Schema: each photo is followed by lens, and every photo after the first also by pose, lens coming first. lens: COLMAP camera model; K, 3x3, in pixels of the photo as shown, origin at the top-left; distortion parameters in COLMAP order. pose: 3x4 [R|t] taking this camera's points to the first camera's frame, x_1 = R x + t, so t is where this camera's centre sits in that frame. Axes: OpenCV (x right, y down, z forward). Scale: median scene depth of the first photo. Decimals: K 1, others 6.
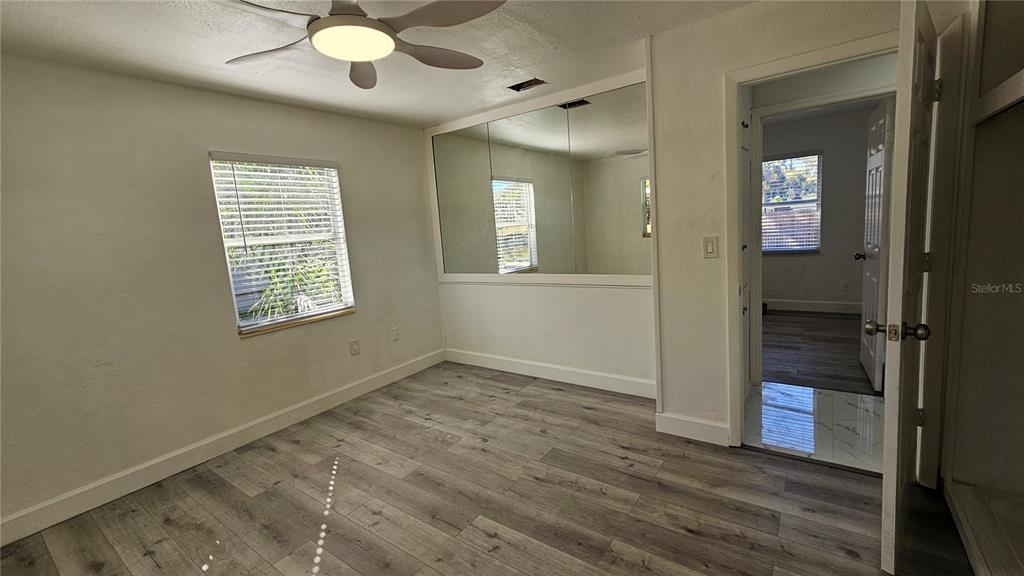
lens RADIAL K [[425.1, 0, 514.3], [0, 425.1, 285.8], [0, 0, 1]] dist [-0.001077, 0.000079]
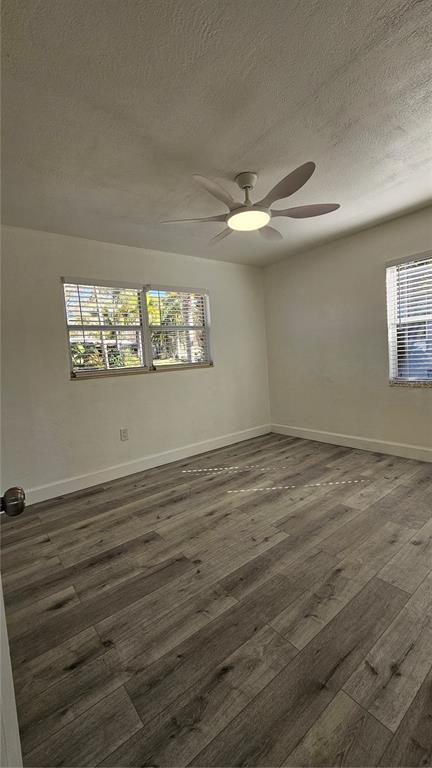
lens RADIAL K [[318.8, 0, 217.1], [0, 318.8, 382.0], [0, 0, 1]] dist [-0.001077, 0.000079]
pose [[-0.269071, 0.170845, -0.947847, 0.772632], [-0.040337, 0.981279, 0.188322, -0.101900], [0.962275, 0.088905, -0.257142, 0.907788]]
